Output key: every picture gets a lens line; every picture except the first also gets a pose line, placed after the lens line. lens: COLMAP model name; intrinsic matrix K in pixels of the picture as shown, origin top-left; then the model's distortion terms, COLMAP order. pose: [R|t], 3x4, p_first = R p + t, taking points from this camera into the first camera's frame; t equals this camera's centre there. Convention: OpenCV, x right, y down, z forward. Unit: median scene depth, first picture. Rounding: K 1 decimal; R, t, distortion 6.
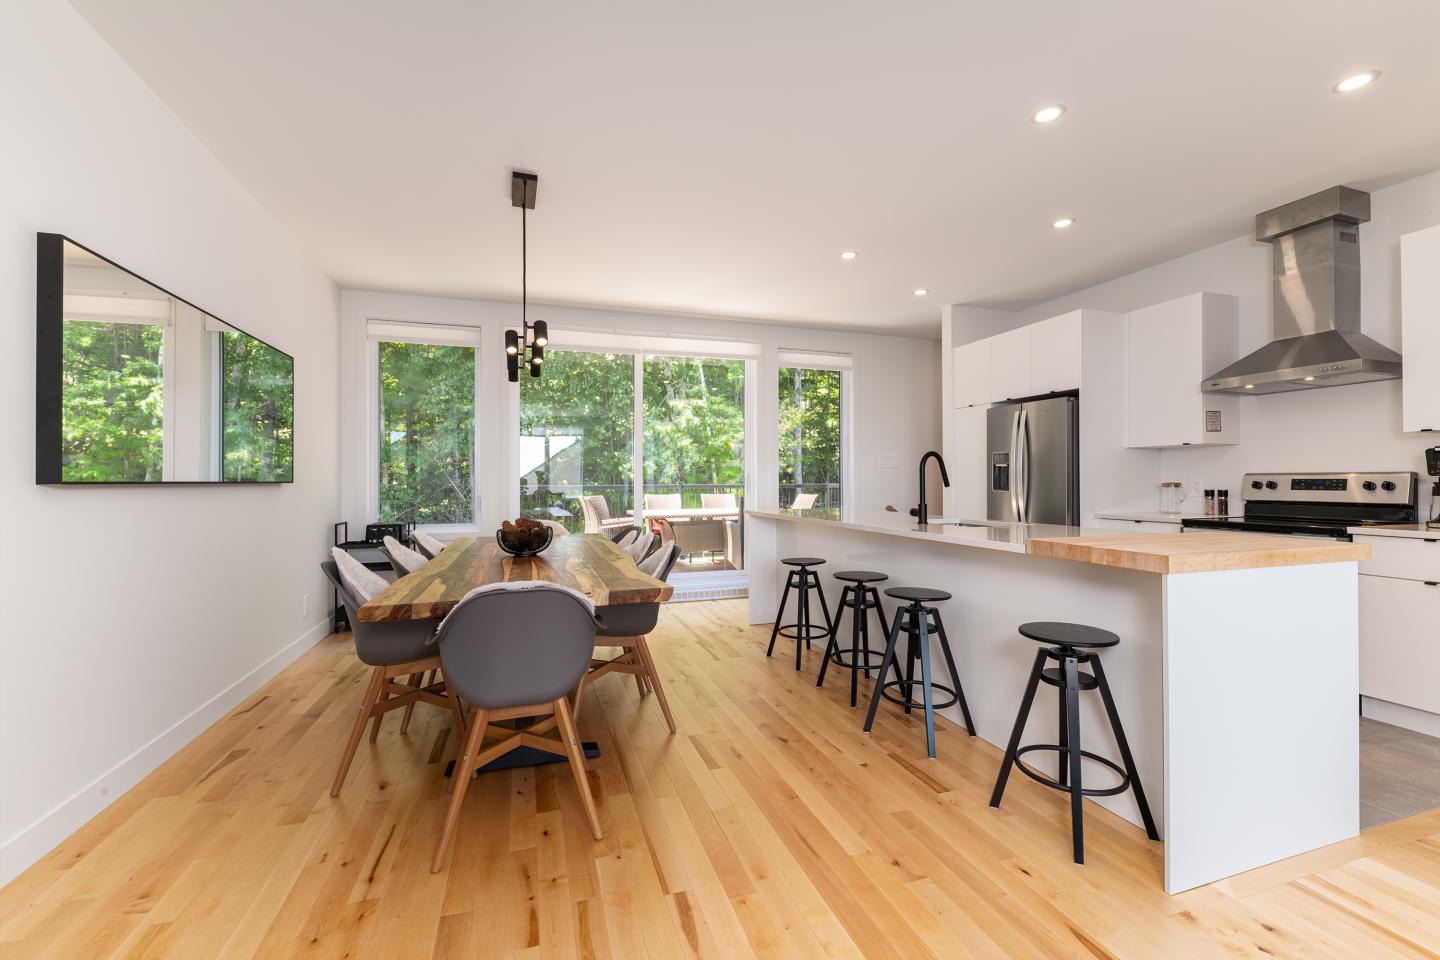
lens RADIAL K [[596.3, 0, 718.1], [0, 596.3, 475.4], [0, 0, 1]] dist [0.001127, 0.000153]
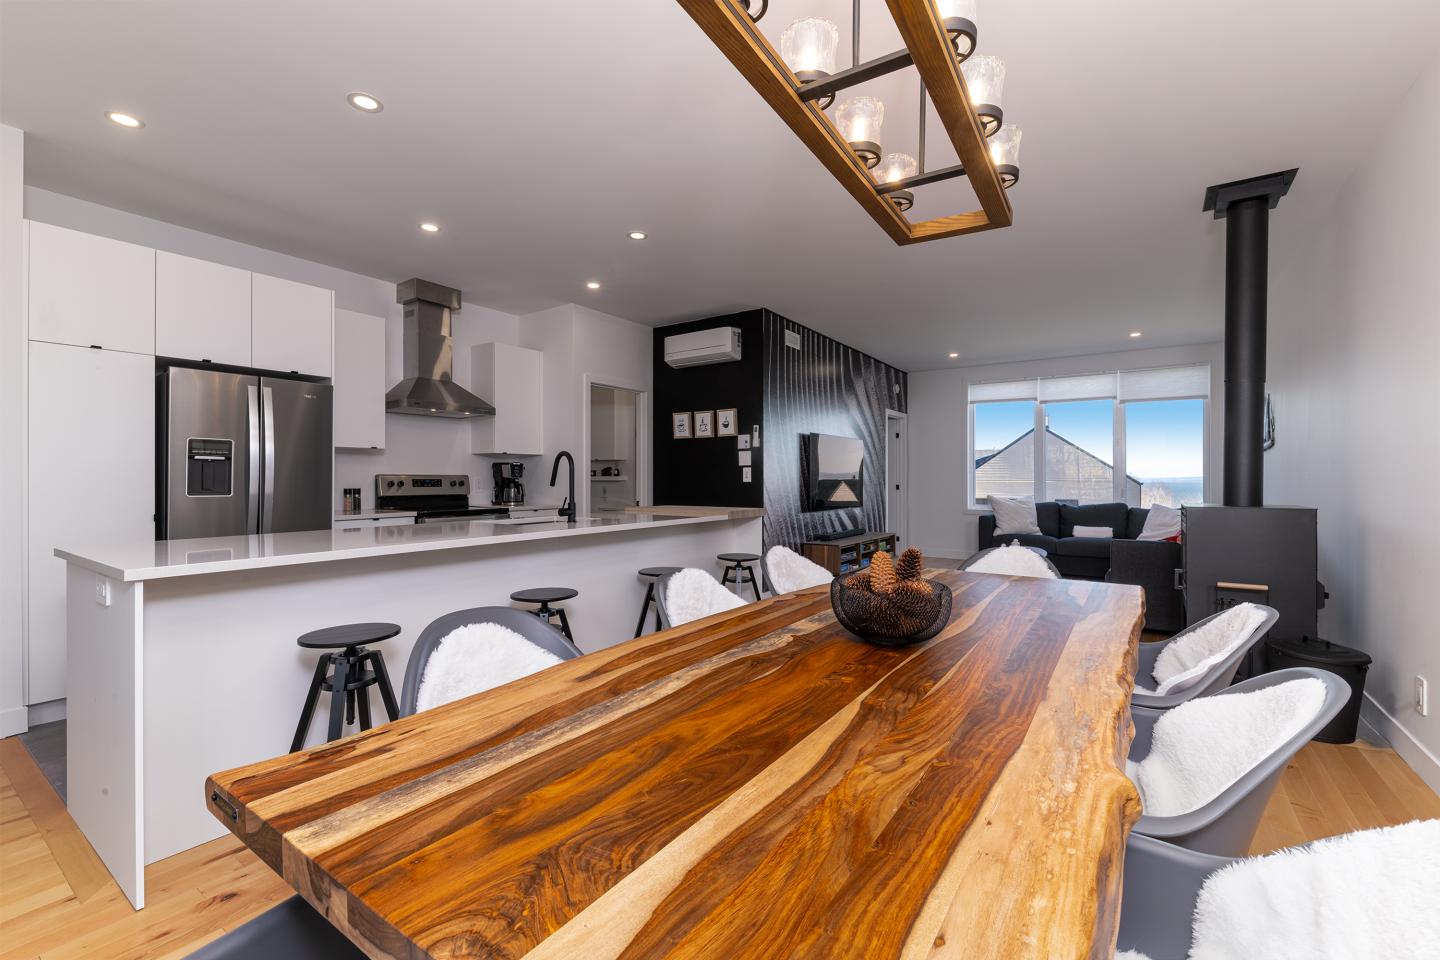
lens RADIAL K [[596.3, 0, 716.1], [0, 596.3, 480.6], [0, 0, 1]] dist [0.001127, 0.000153]
pose [[-0.601932, 0.002516, 0.798543, -0.558581], [-0.004581, 0.999968, -0.006603, 0.015157], [-0.798534, -0.007633, -0.601901, 1.293502]]
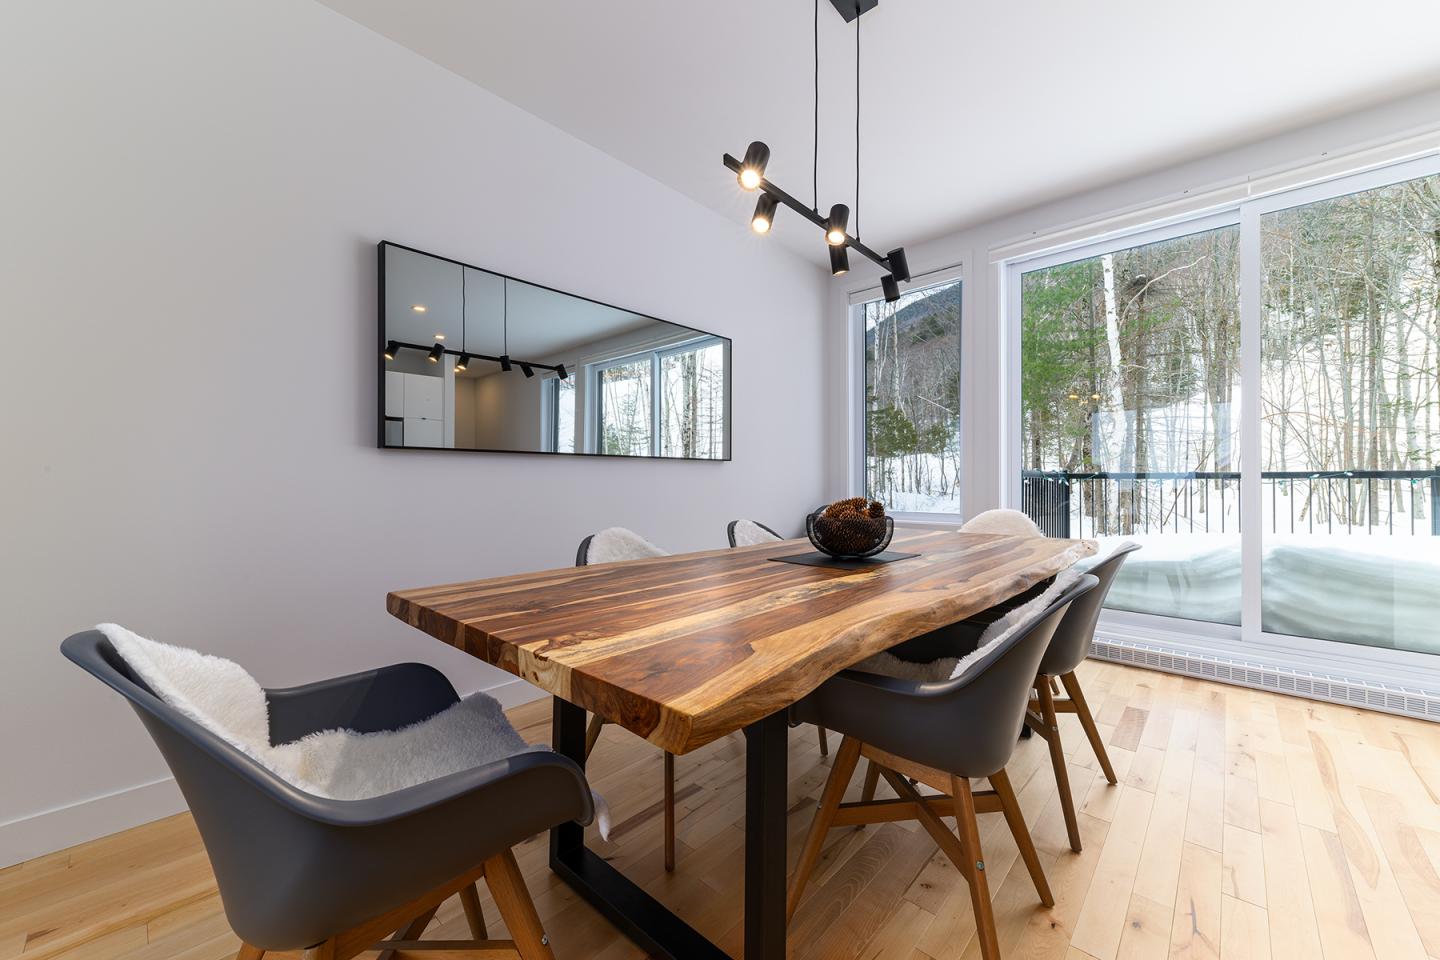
lens RADIAL K [[567.5, 0, 708.9], [0, 567.5, 476.5], [0, 0, 1]] dist [0.011574, -0.002040]
pose [[0.493765, -0.004784, -0.869582, 0.117046], [0.010790, 0.999942, 0.000625, 0.042948], [0.869528, -0.009691, 0.493788, 0.556238]]
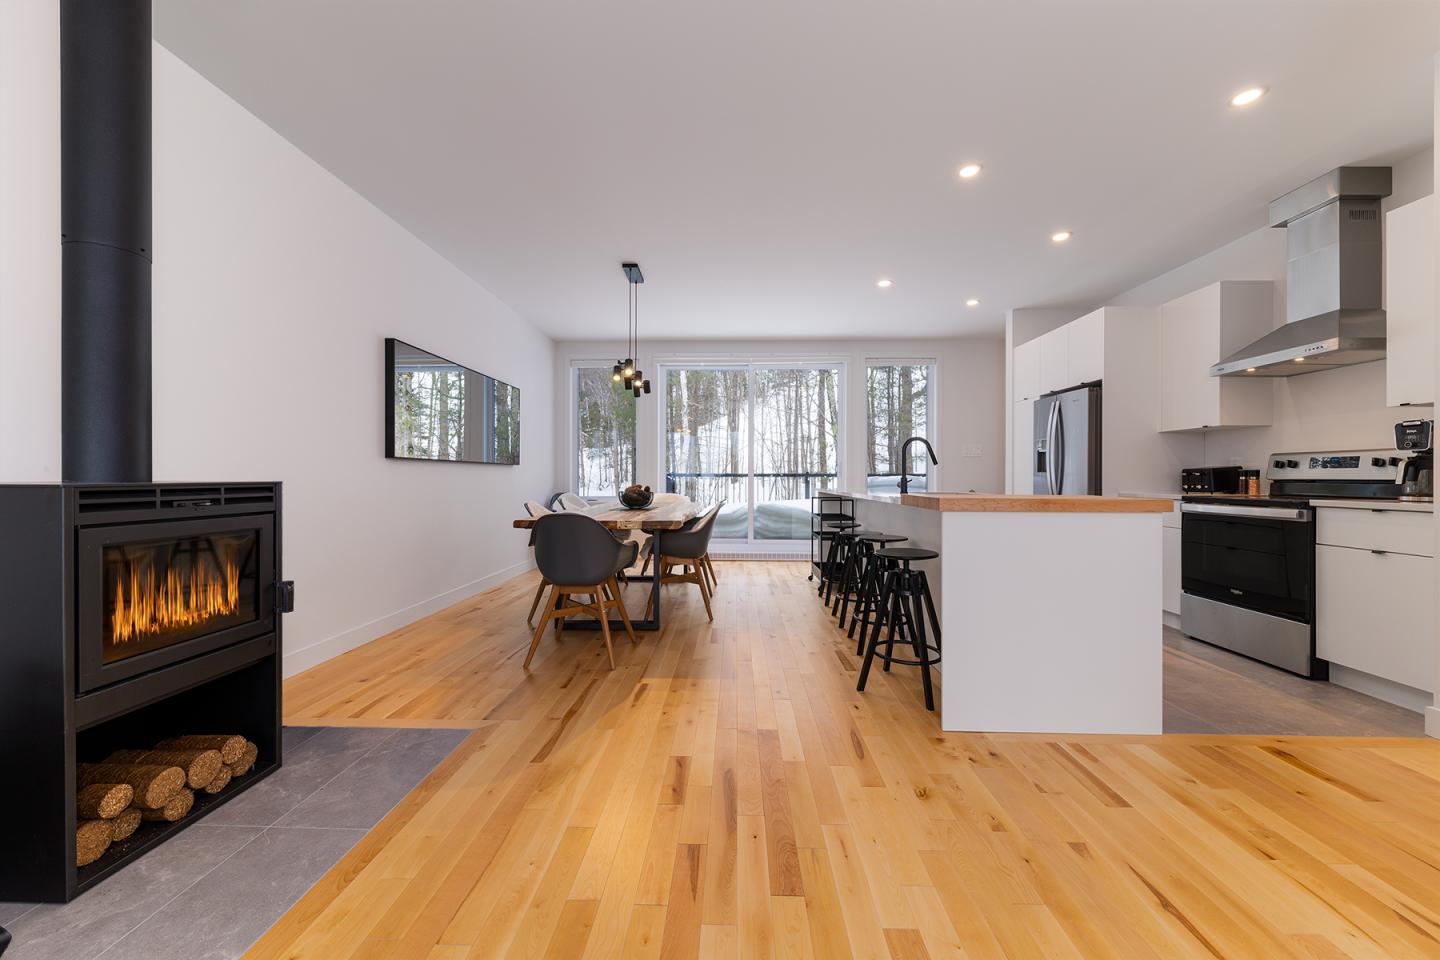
lens RADIAL K [[519.6, 0, 720.9], [0, 519.6, 475.9], [0, 0, 1]] dist [0.003646, -0.000533]
pose [[0.940230, 0.005383, -0.340497, 0.326577], [-0.002714, 0.999962, 0.008314, 0.033299], [0.340529, -0.006893, 0.940209, -0.181685]]
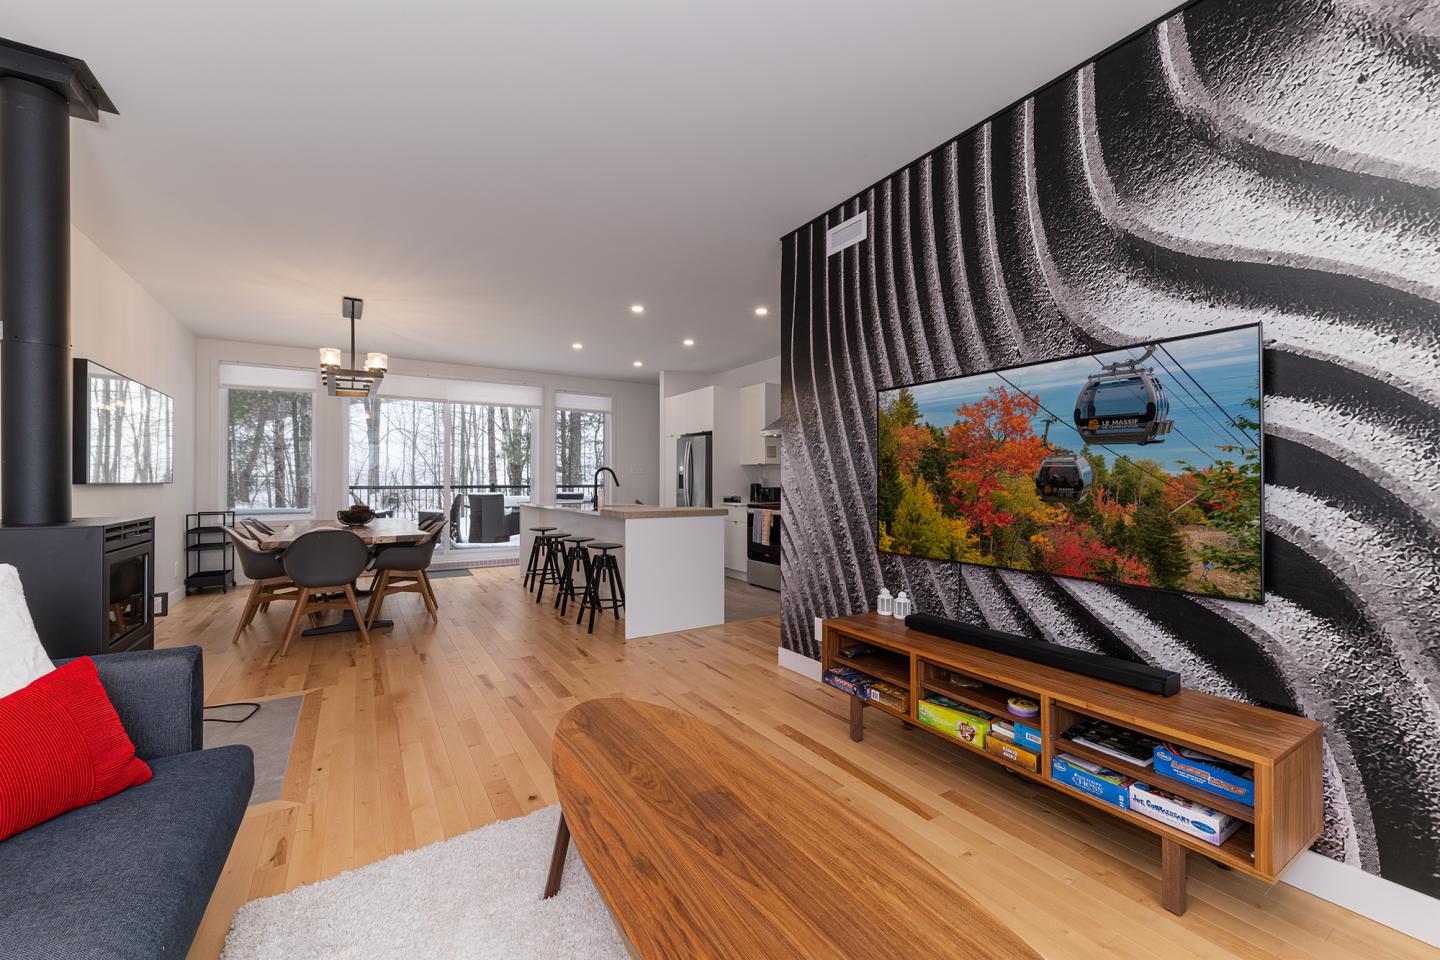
lens RADIAL K [[567.5, 0, 719.4], [0, 567.5, 477.8], [0, 0, 1]] dist [0.011574, -0.002040]
pose [[0.968416, 0.005599, 0.249278, 0.253836], [-0.005938, 0.999982, 0.000605, -0.010123], [-0.249271, -0.002066, 0.968432, -0.746480]]
